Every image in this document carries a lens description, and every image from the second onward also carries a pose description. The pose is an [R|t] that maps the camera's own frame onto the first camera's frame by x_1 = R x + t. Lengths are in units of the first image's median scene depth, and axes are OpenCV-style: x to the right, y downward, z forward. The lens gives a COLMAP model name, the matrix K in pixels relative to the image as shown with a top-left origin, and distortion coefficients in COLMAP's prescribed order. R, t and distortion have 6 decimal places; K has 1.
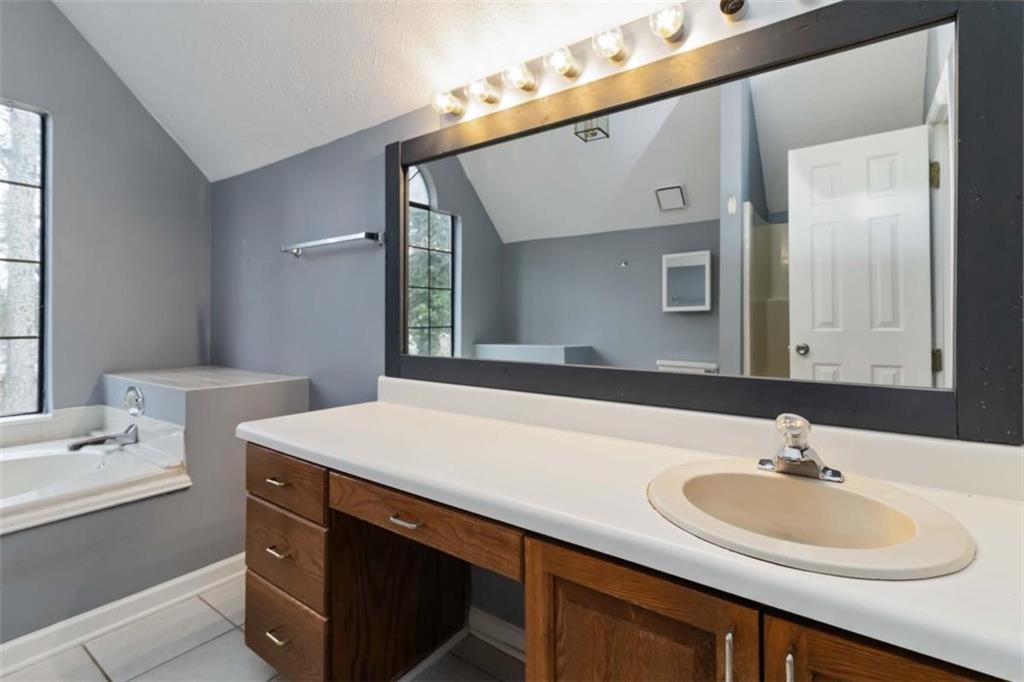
lens RADIAL K [[482.0, 0, 517.5], [0, 482.0, 327.2], [0, 0, 1]] dist [0.004557, 0.001043]
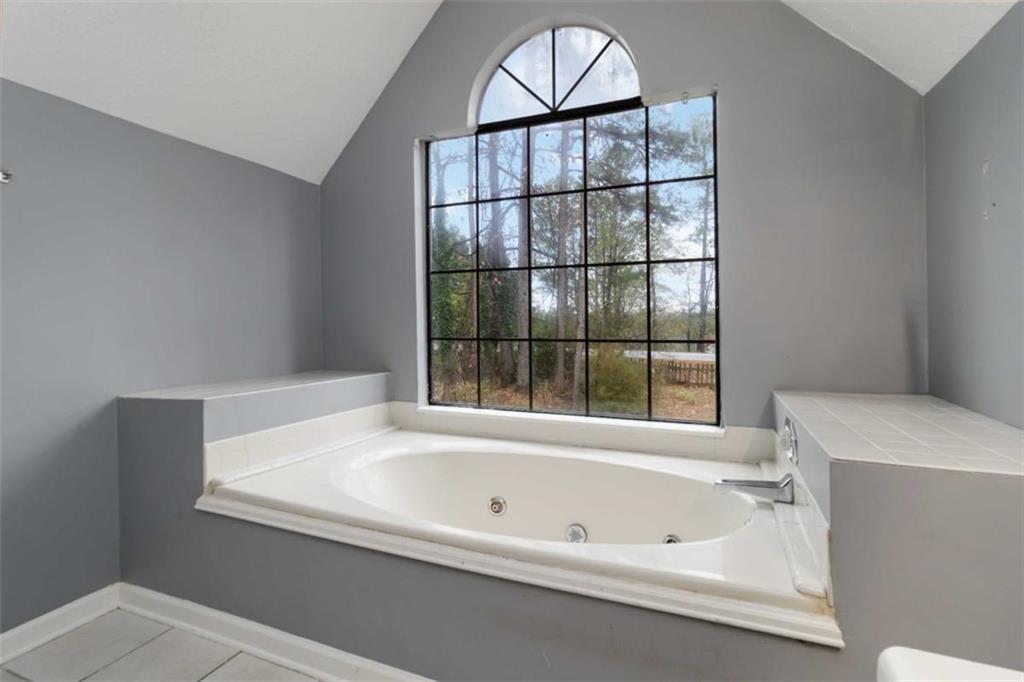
lens RADIAL K [[493.6, 0, 514.3], [0, 493.6, 308.2], [0, 0, 1]] dist [0.028978, 0.000476]
pose [[0.249415, -0.032604, -0.967848, -0.179765], [-0.009292, 0.999306, -0.036058, -0.004541], [0.968352, 0.017987, 0.248939, 0.400559]]
